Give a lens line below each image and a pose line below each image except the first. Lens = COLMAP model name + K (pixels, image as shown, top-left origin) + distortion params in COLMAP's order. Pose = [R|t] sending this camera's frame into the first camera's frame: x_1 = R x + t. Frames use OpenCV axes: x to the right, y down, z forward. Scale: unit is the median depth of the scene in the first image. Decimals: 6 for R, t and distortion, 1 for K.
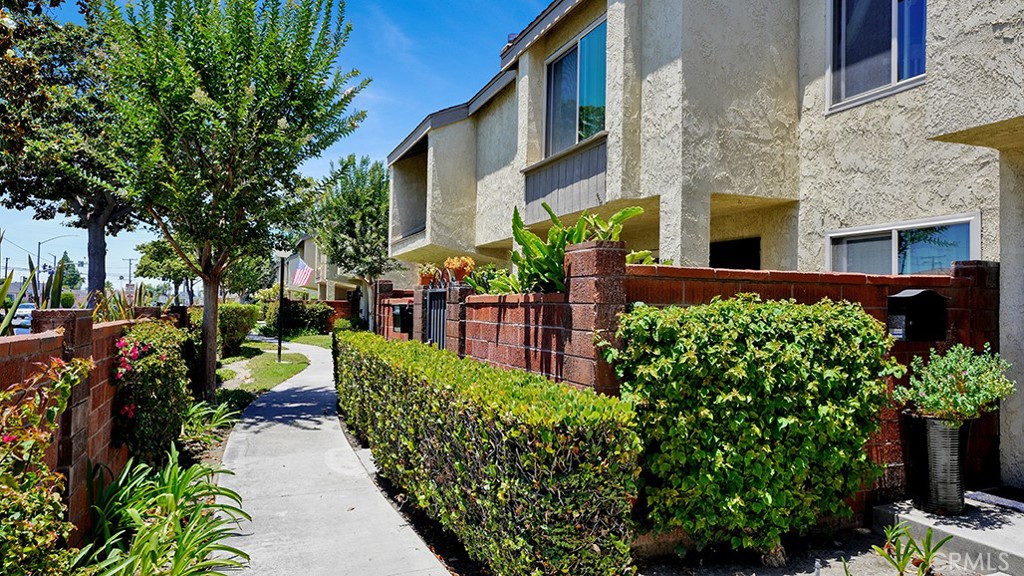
lens RADIAL K [[610.4, 0, 512.0], [0, 610.4, 288.0], [0, 0, 1]] dist [-0.003405, -0.000442]
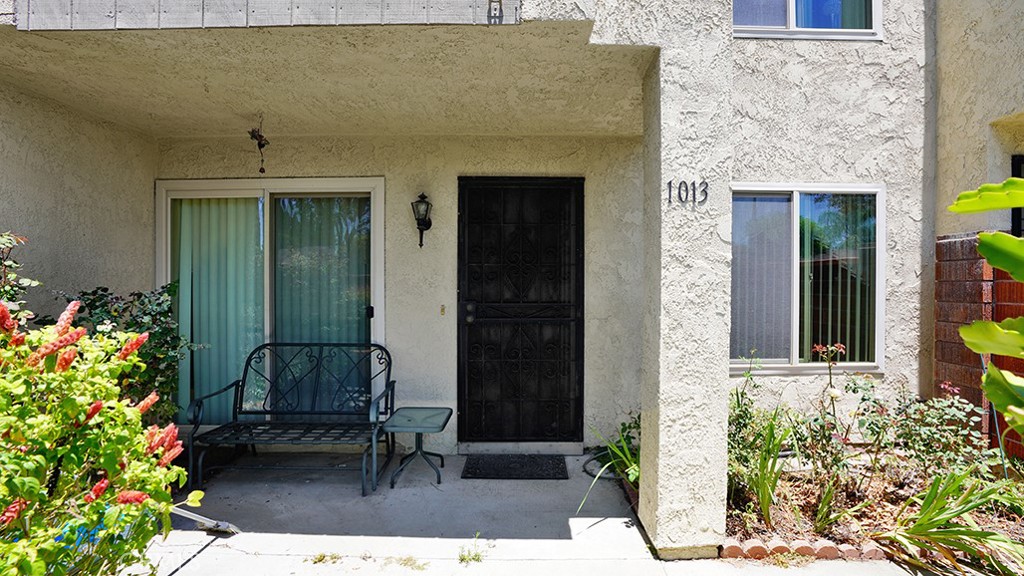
lens RADIAL K [[494.7, 0, 530.3], [0, 494.7, 287.9], [0, 0, 1]] dist [-0.067249, 0.028576]
pose [[0.363689, -0.026542, 0.931142, -0.182621], [-0.023642, 0.999009, 0.037711, 0.029026], [-0.931220, -0.035729, 0.362701, 1.113955]]
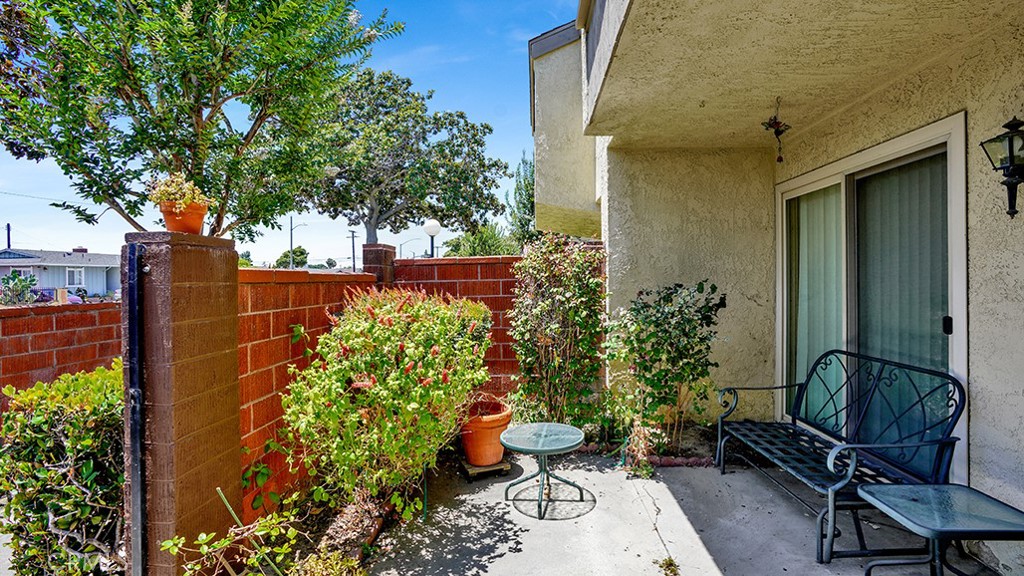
lens RADIAL K [[481.9, 0, 512.0], [0, 481.9, 288.0], [0, 0, 1]] dist [-0.000371, -0.000197]
pose [[0.921364, -0.010077, -0.388571, 0.208003], [0.027007, 0.998908, 0.038132, 0.033108], [0.387762, -0.045628, 0.920629, 1.003737]]
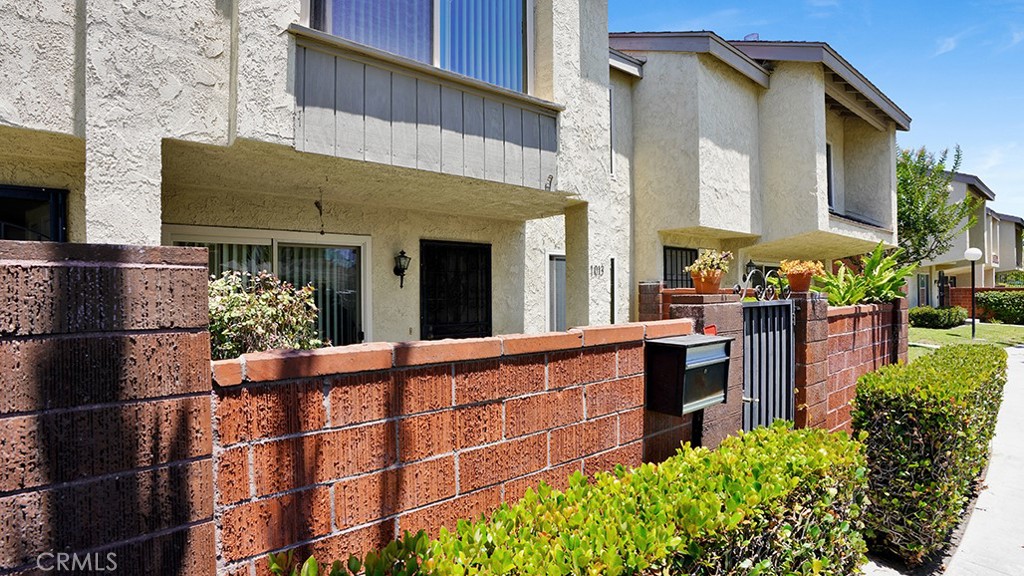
lens RADIAL K [[481.9, 0, 512.0], [0, 481.9, 288.0], [0, 0, 1]] dist [-0.000371, -0.000197]
pose [[-0.287541, -0.010271, 0.957713, -0.593021], [-0.025270, 0.999676, 0.003134, -0.008665], [-0.957435, -0.023300, -0.287707, 1.594406]]
